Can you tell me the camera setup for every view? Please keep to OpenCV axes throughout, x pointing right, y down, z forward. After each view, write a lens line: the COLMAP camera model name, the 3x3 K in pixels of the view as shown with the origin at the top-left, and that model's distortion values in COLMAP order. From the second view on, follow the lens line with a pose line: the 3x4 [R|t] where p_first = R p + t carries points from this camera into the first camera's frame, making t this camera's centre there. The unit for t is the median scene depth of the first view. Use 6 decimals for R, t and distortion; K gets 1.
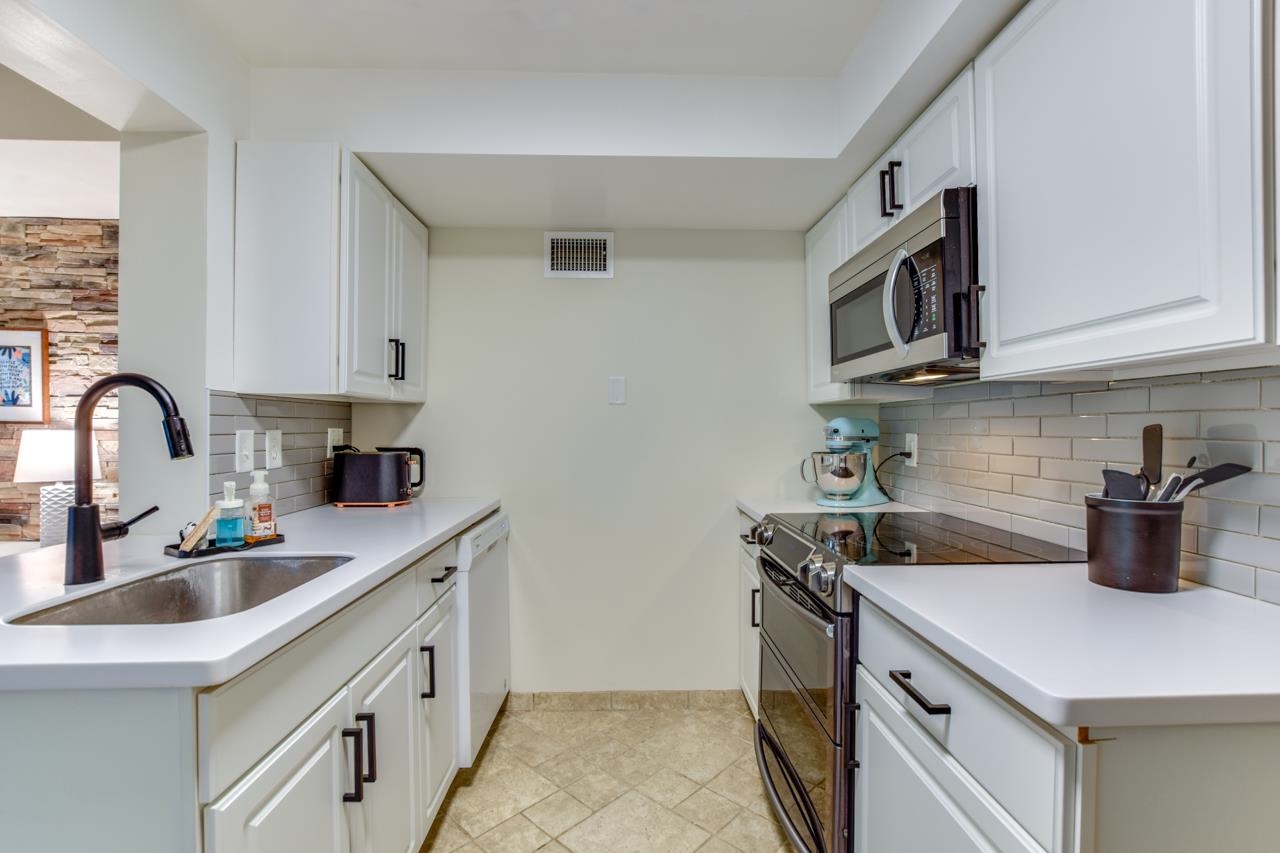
lens RADIAL K [[563.4, 0, 645.0], [0, 563.4, 429.3], [0, 0, 1]] dist [-0.025394, 0.003539]
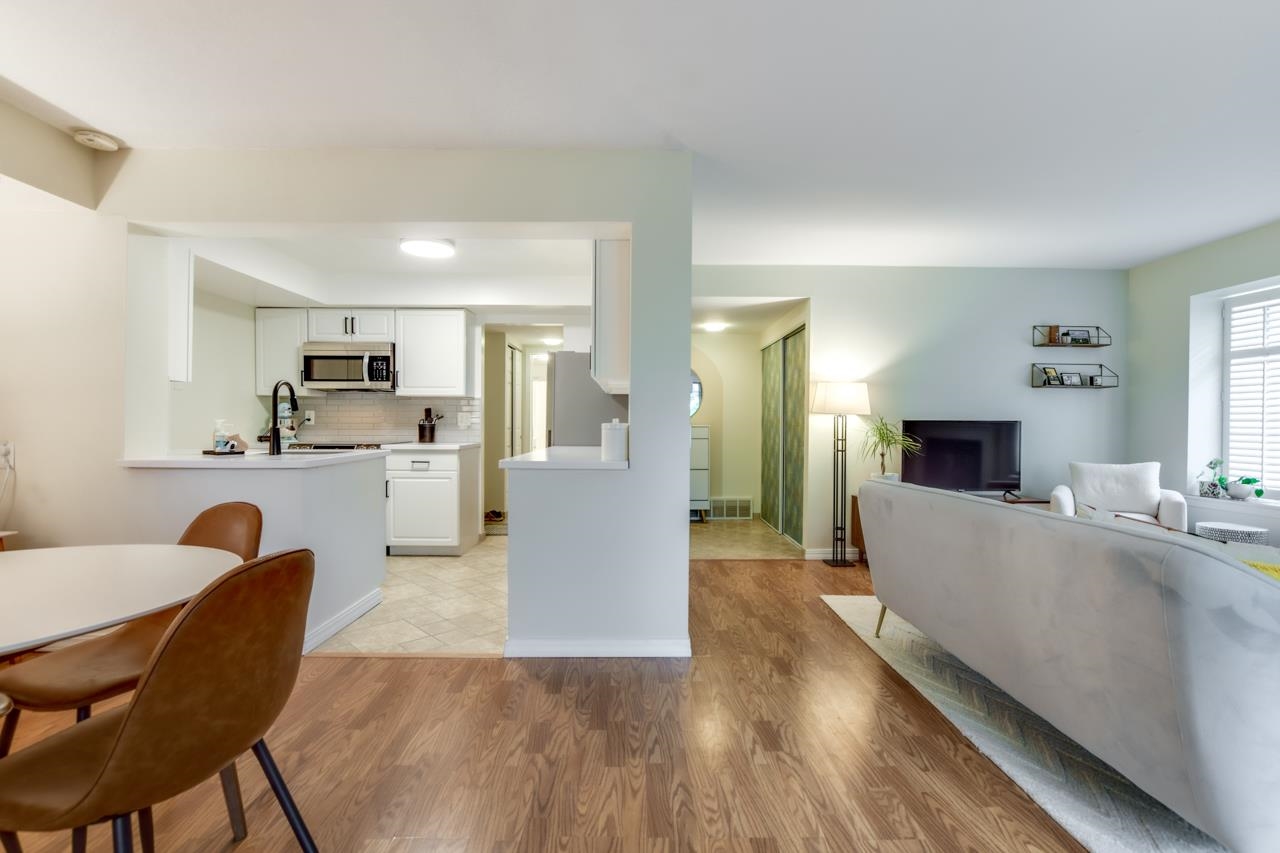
lens RADIAL K [[563.4, 0, 637.3], [0, 563.4, 427.8], [0, 0, 1]] dist [-0.025394, 0.003539]
pose [[0.032816, -0.011132, 0.999399, -1.814347], [-0.000231, 0.999938, 0.011145, 0.052571], [-0.999461, -0.000596, 0.032811, -0.439702]]
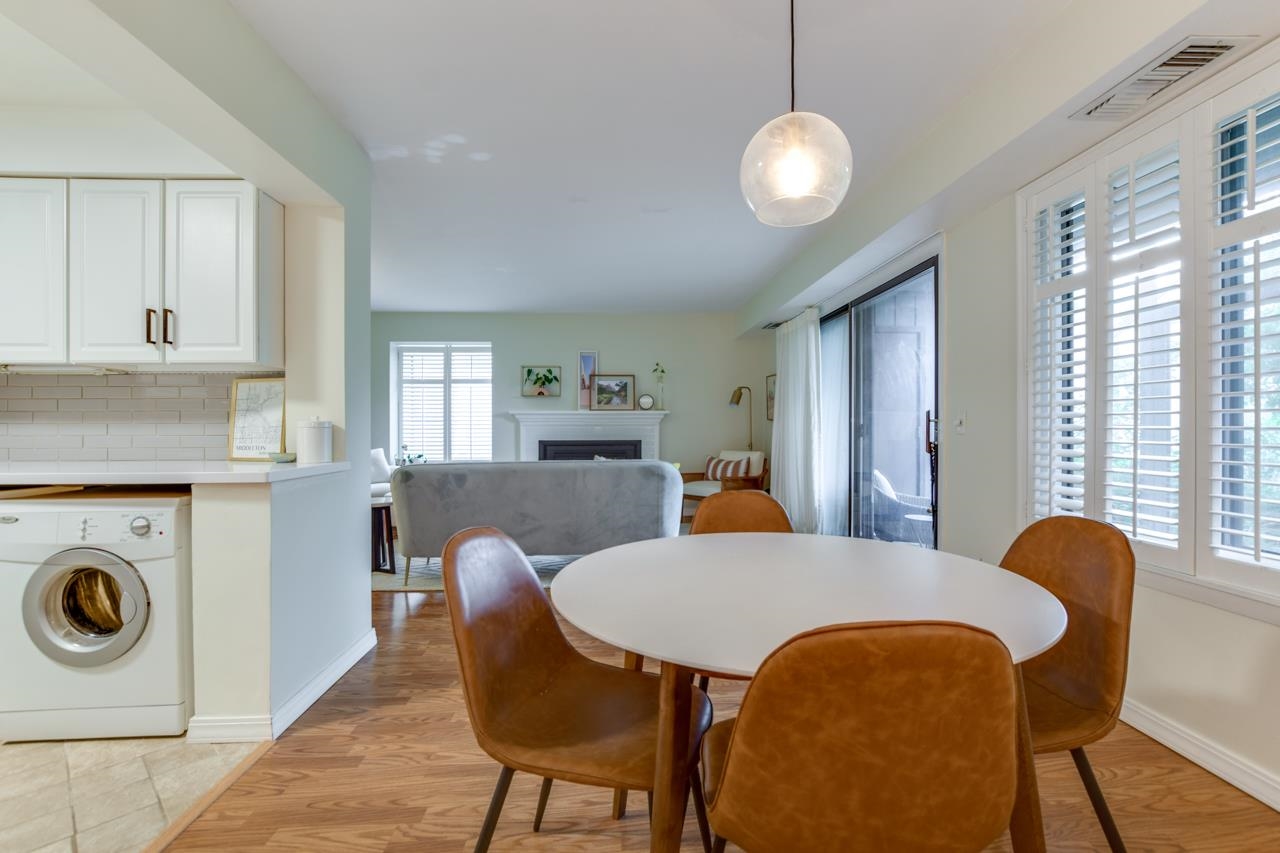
lens RADIAL K [[563.4, 0, 639.1], [0, 563.4, 434.3], [0, 0, 1]] dist [-0.025394, 0.003539]
pose [[-0.999992, -0.002540, -0.003091, -1.200485], [-0.002597, 0.999819, 0.018860, 0.060003], [0.003043, 0.018868, -0.999817, 0.736762]]
